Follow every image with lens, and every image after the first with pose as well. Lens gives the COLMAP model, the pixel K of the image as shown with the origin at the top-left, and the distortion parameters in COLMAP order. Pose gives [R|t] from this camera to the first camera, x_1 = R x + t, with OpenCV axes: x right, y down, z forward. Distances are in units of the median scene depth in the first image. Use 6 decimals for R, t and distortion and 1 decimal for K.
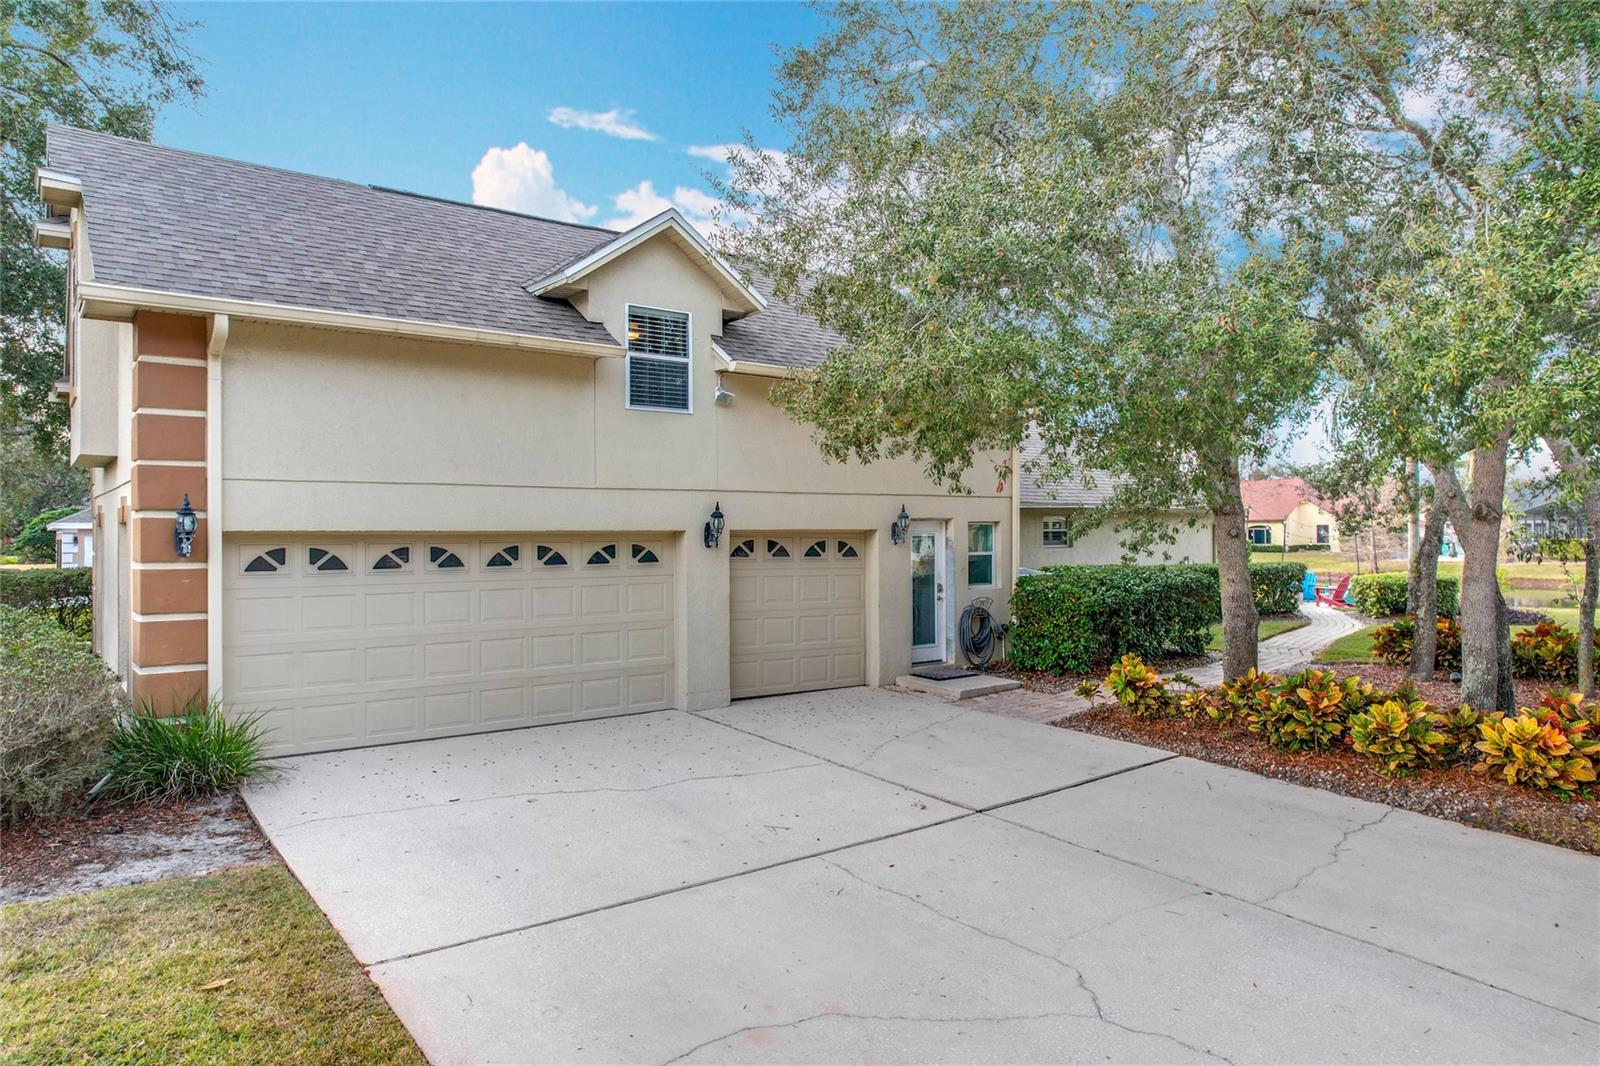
lens RADIAL K [[1027.0, 0, 800.0], [0, 1027.0, 533.0], [0, 0, 1]] dist [-0.060138, 0.060473]
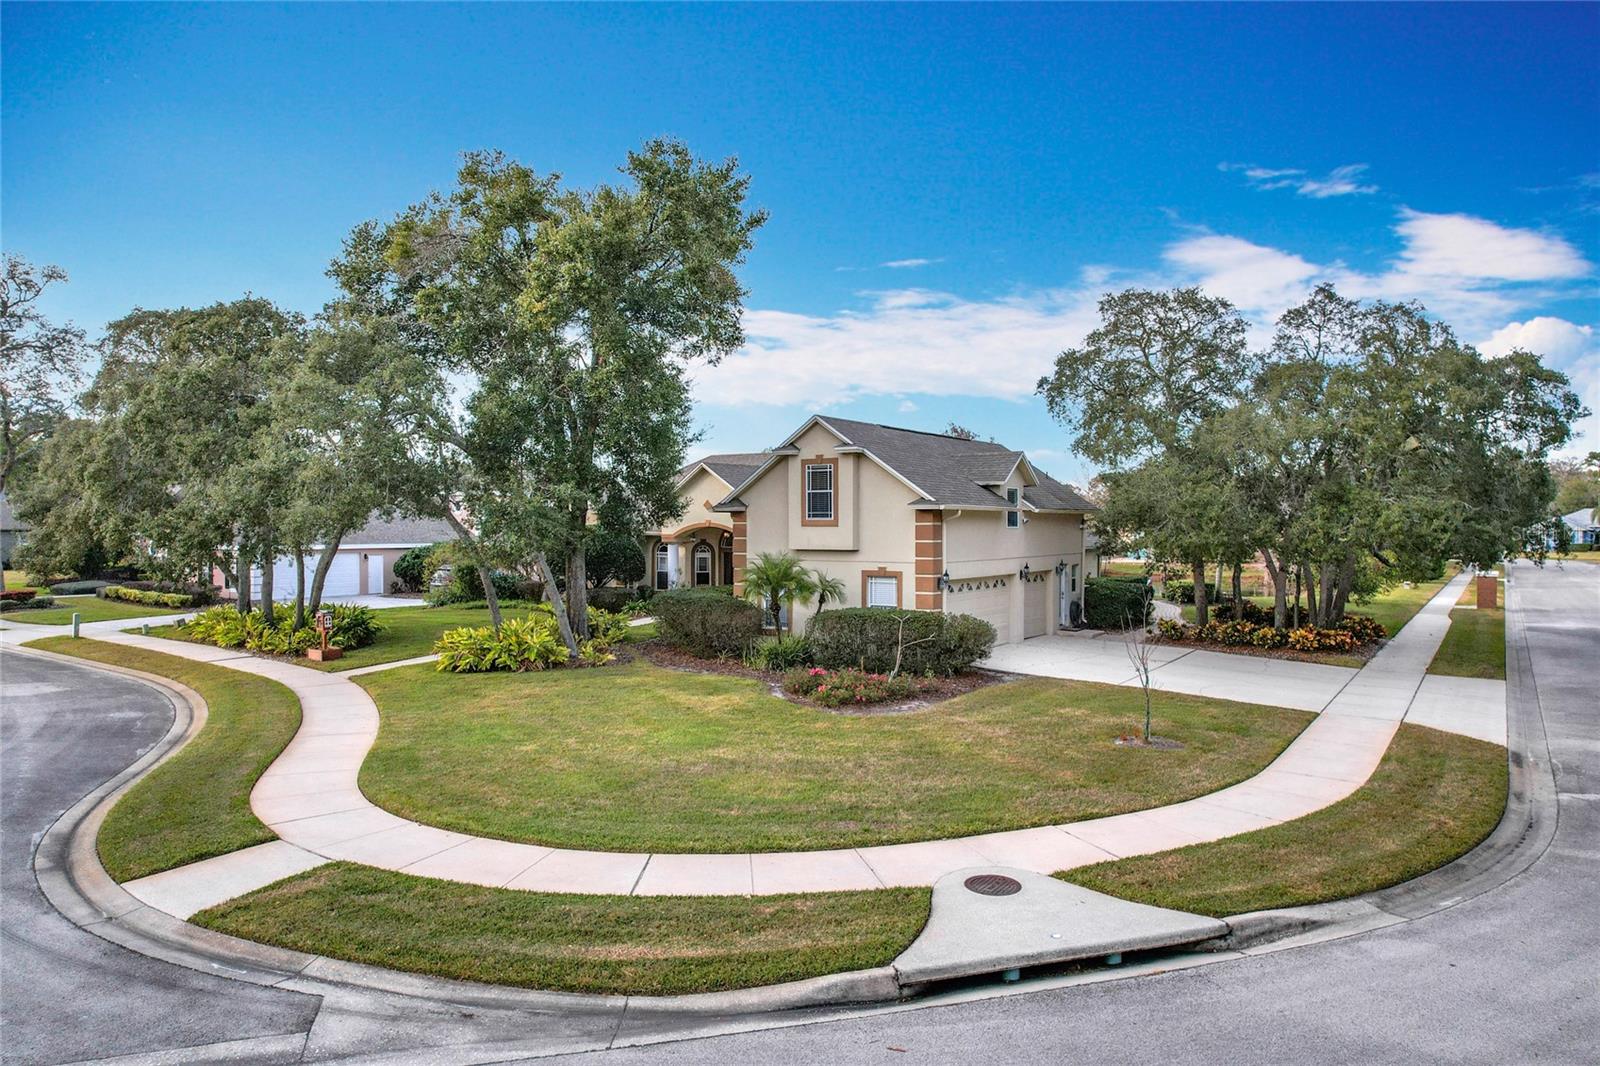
lens RADIAL K [[1027.0, 0, 800.0], [0, 1027.0, 533.0], [0, 0, 1]] dist [-0.060138, 0.060473]
pose [[0.958186, 0.005093, 0.286102, -1.378964], [-0.007321, 0.999951, 0.006718, -0.118528], [-0.286054, -0.008532, 0.958176, -1.320938]]
